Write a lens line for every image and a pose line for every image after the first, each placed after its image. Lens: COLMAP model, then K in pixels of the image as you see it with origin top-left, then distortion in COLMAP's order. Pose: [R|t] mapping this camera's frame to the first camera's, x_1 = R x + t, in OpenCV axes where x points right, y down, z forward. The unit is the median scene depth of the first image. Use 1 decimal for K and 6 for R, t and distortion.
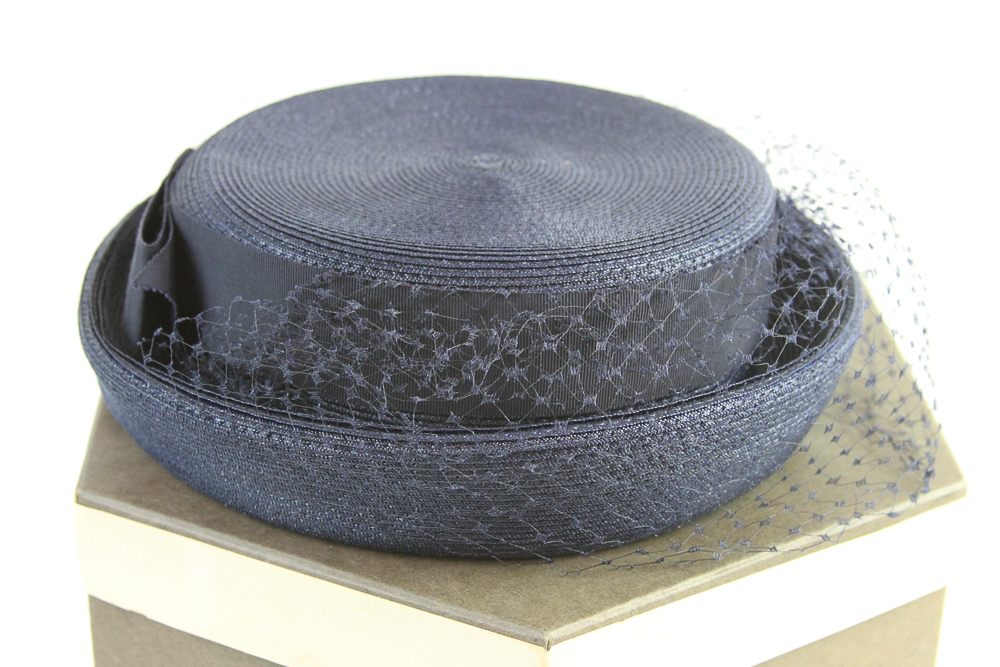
lens RADIAL K [[2305.3, 0, 498.9], [0, 2305.3, 331.6], [0, 0, 1]] dist [0.081205, 0.000000]
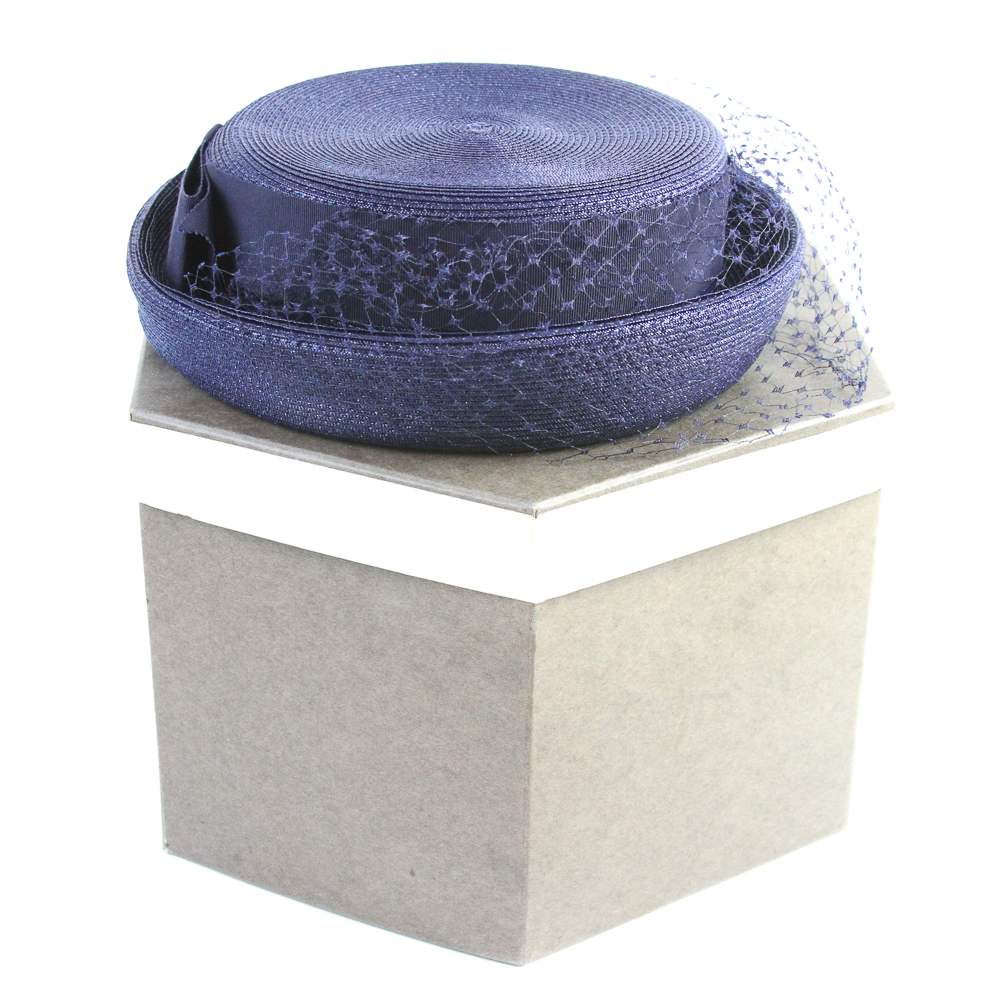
lens RADIAL K [[2811.6, 0, 500.8], [0, 2811.6, 500.2], [0, 0, 1]] dist [0.004725, 0.000000]
pose [[0.999888, -0.013698, 0.006025, -0.005258], [0.013800, 0.999757, -0.017195, 0.146530], [-0.005788, 0.017276, 0.999834, -0.432710]]
